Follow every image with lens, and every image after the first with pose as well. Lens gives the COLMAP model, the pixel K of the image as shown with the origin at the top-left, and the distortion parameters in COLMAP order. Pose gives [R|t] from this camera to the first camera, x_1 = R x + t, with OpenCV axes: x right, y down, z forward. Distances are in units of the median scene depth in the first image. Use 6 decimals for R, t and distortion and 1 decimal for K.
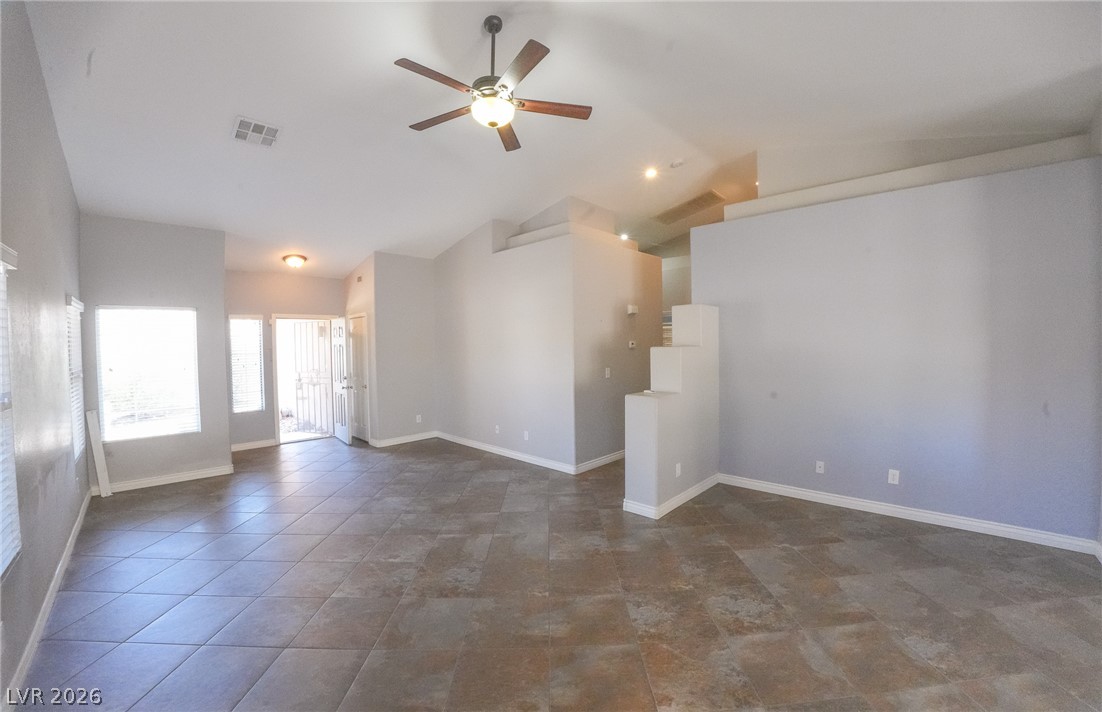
lens RADIAL K [[423.5, 0, 568.1], [0, 423.5, 350.2], [0, 0, 1]] dist [-0.088559, 0.014662]
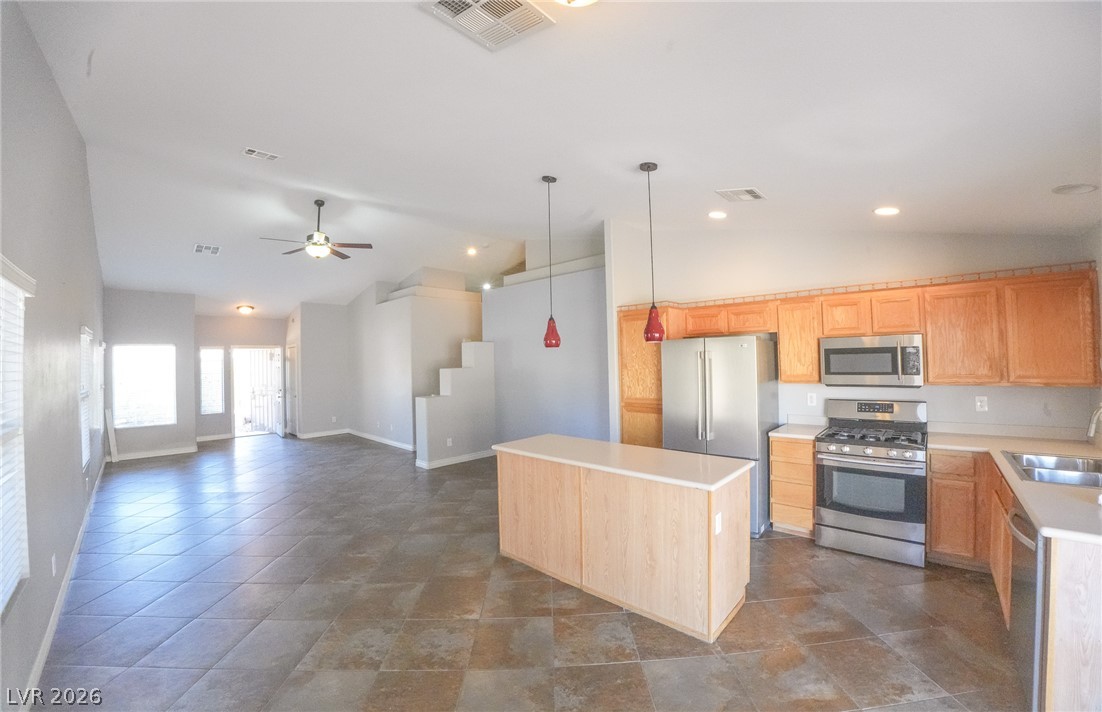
lens RADIAL K [[423.5, 0, 568.1], [0, 423.5, 350.2], [0, 0, 1]] dist [-0.088559, 0.014662]
pose [[0.999875, -0.007631, 0.013870, 0.469385], [0.008186, 0.999149, -0.040426, -0.006278], [-0.013550, 0.040534, 0.999086, -0.453899]]
